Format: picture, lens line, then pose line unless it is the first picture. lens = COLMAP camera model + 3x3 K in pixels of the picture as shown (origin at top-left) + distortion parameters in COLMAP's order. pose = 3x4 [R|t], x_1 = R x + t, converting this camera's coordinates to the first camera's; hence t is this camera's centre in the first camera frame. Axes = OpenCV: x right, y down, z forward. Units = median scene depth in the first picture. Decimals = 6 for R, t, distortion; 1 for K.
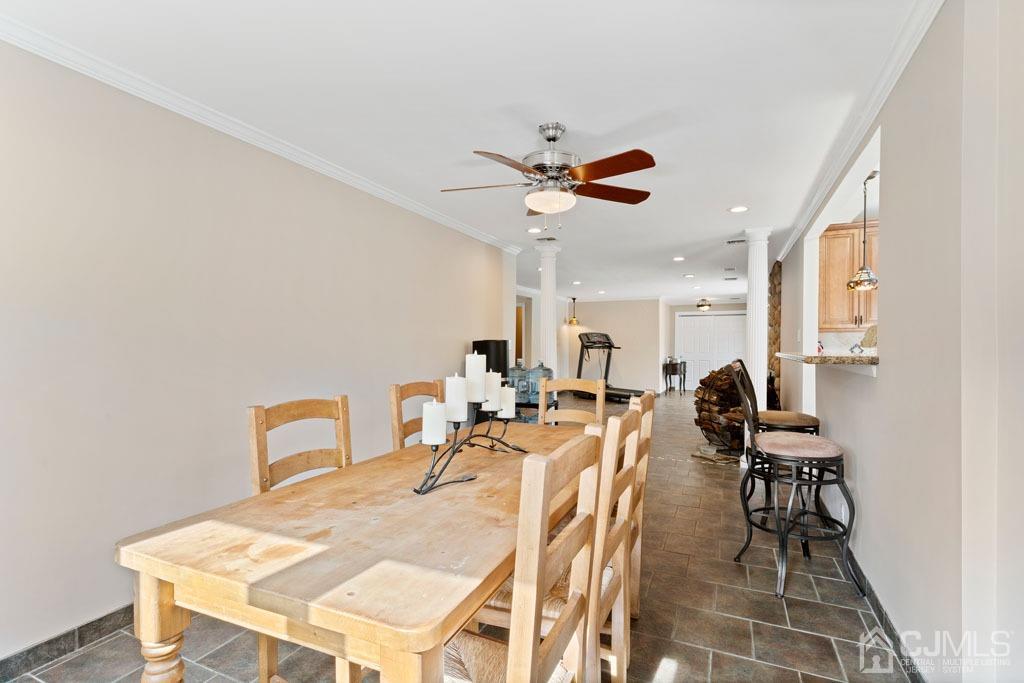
lens RADIAL K [[494.4, 0, 512.3], [0, 494.4, 344.1], [0, 0, 1]] dist [0.000077, -0.001601]
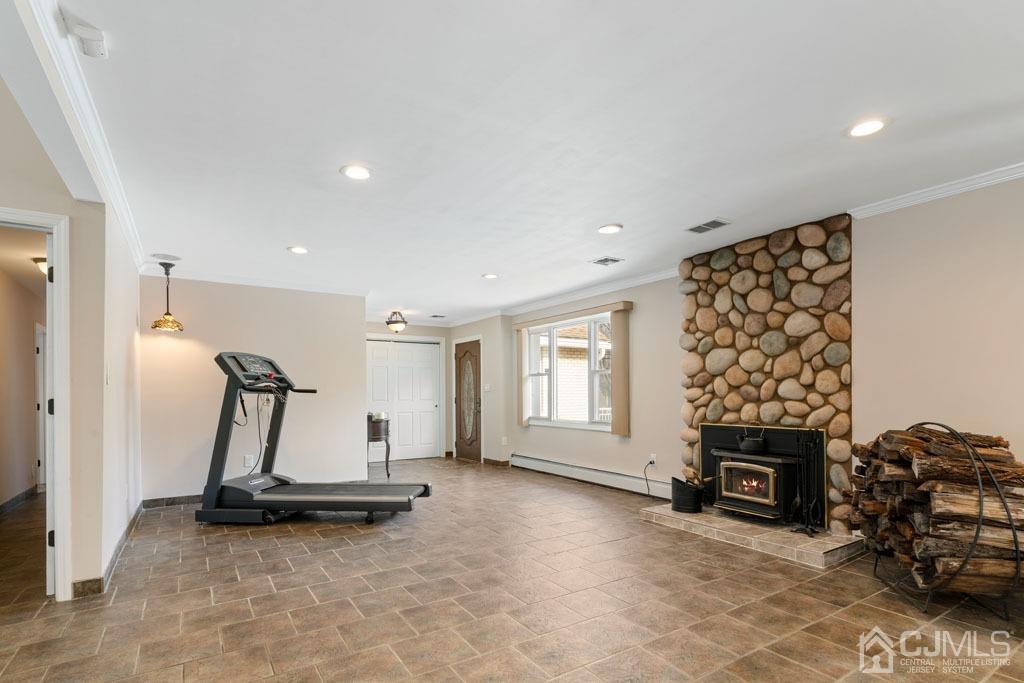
lens RADIAL K [[494.4, 0, 500.5], [0, 494.4, 389.7], [0, 0, 1]] dist [0.000077, -0.001601]
pose [[0.561706, -0.001077, 0.827336, -0.051050], [0.008288, 0.999956, -0.004324, 0.009599], [-0.827295, 0.009286, 0.561690, 0.601568]]
